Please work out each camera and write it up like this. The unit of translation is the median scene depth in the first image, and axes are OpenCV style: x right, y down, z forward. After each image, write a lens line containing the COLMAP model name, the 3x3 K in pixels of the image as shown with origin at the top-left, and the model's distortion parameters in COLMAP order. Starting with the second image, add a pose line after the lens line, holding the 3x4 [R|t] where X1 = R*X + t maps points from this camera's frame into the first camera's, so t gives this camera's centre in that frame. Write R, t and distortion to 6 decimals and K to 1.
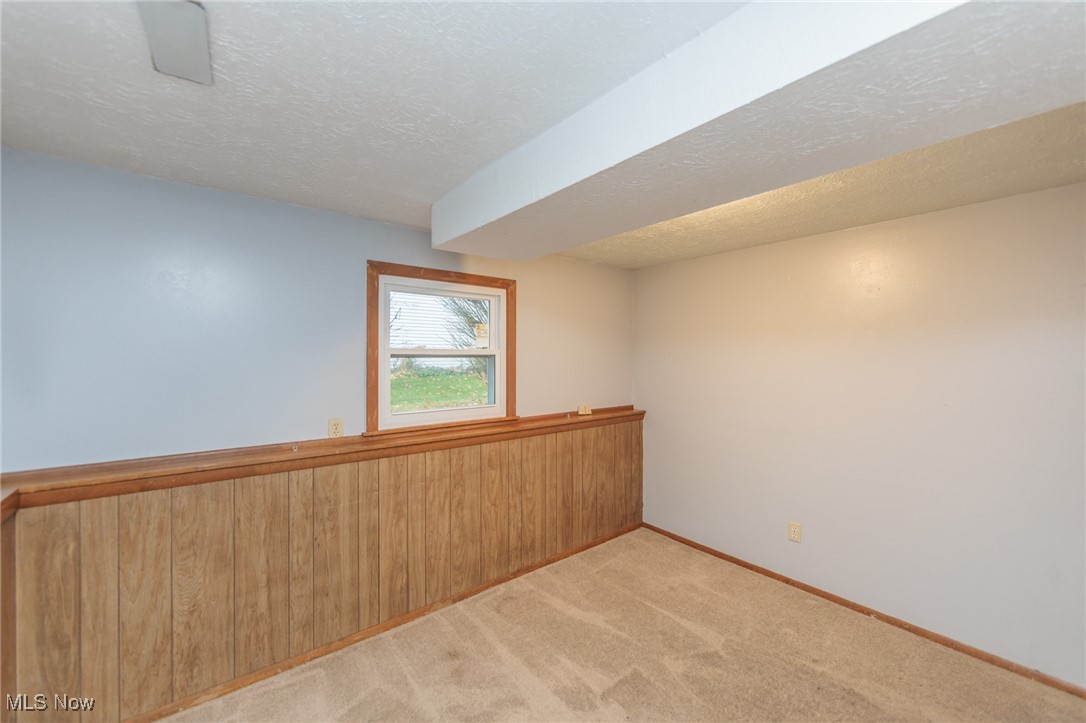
lens RADIAL K [[427.8, 0, 547.8], [0, 427.8, 358.3], [0, 0, 1]] dist [-0.001547, -0.000219]
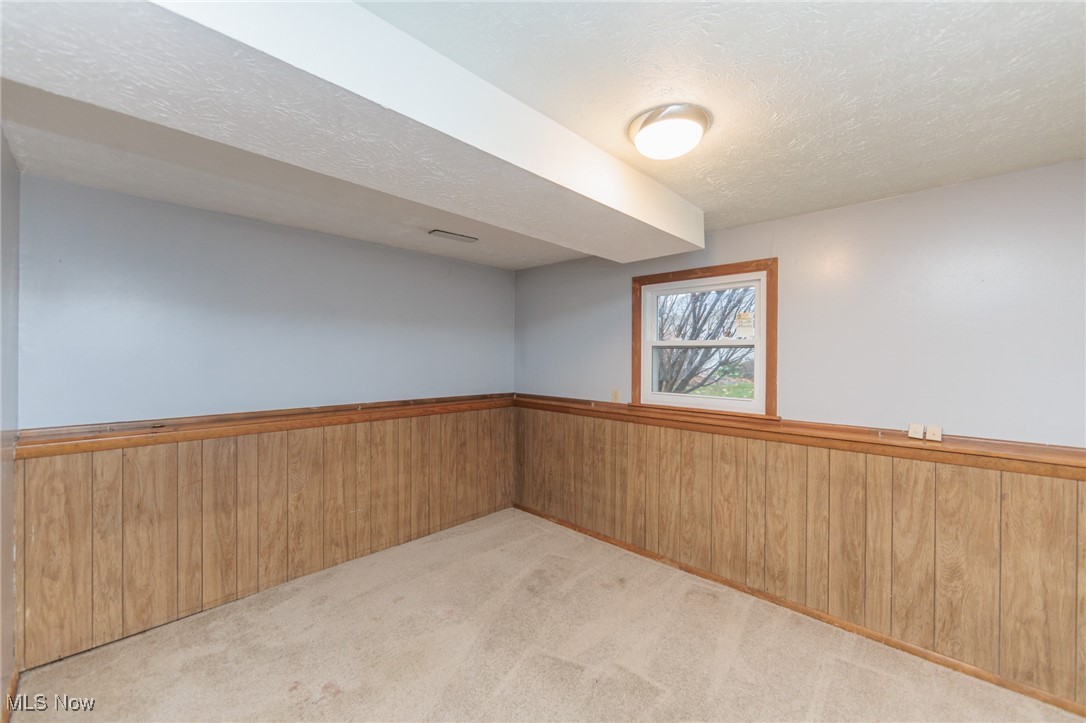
lens RADIAL K [[427.8, 0, 547.8], [0, 427.8, 358.3], [0, 0, 1]] dist [-0.001547, -0.000219]
pose [[0.126158, 0.003764, -0.992003, 0.802205], [-0.014277, 0.999896, 0.001978, 0.027577], [0.991907, 0.013914, 0.126198, 0.493062]]
